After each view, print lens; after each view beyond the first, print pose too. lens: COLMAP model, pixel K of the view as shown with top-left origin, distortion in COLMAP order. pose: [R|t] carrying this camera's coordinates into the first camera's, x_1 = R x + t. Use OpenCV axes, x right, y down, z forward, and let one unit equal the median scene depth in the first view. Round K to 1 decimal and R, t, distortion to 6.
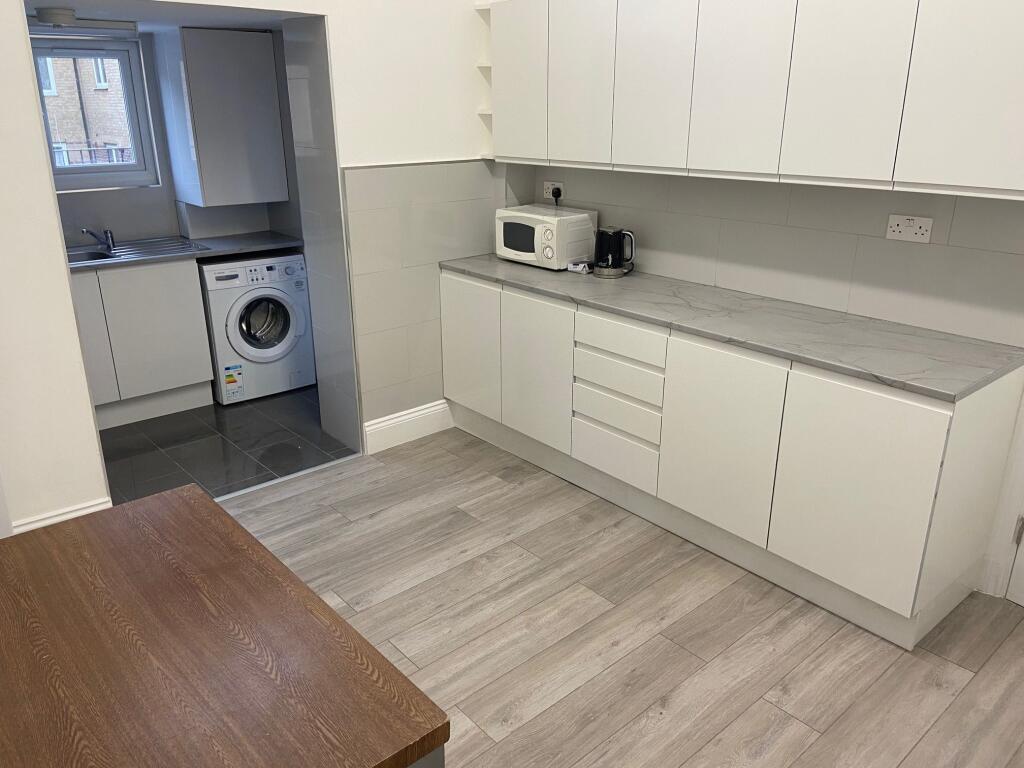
lens RADIAL K [[776.9, 0, 510.6], [0, 776.9, 375.1], [0, 0, 1]] dist [0.076419, -0.074071]
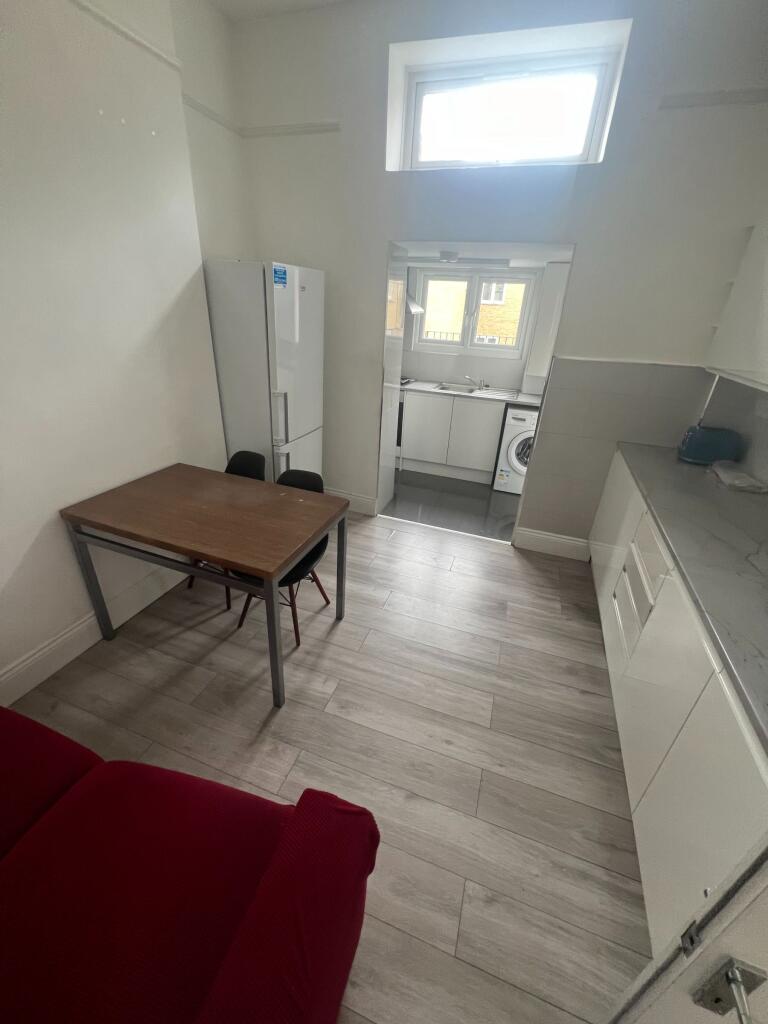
lens RADIAL K [[413.6, 0, 383.6], [0, 413.6, 515.0], [0, 0, 1]] dist [-0.003279, 0.000888]
pose [[0.491186, 0.417674, -0.764386, 0.388756], [-0.340213, 0.899828, 0.273065, -0.123753], [0.801868, 0.125928, 0.584081, 0.413809]]
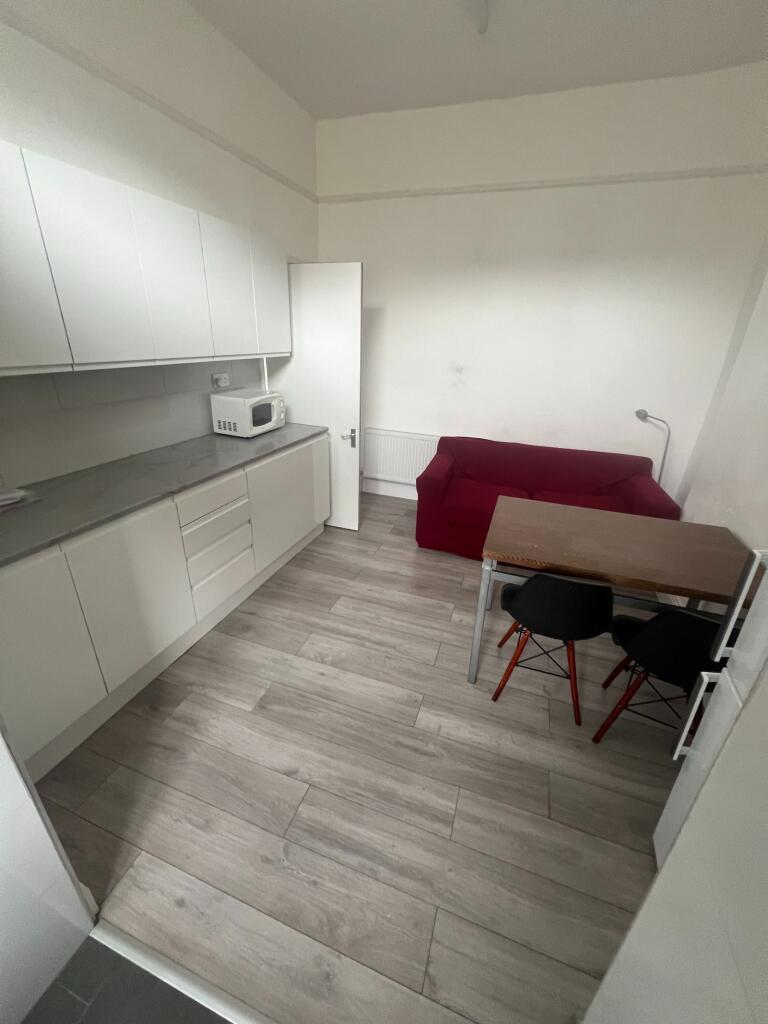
lens RADIAL K [[411.6, 0, 388.7], [0, 411.6, 513.1], [0, 0, 1]] dist [0.000835, -0.000014]
pose [[-0.501009, -0.363236, 0.785525, -0.575335], [0.260376, 0.802341, 0.537079, -0.332321], [-0.825345, 0.473613, -0.307402, 1.048463]]
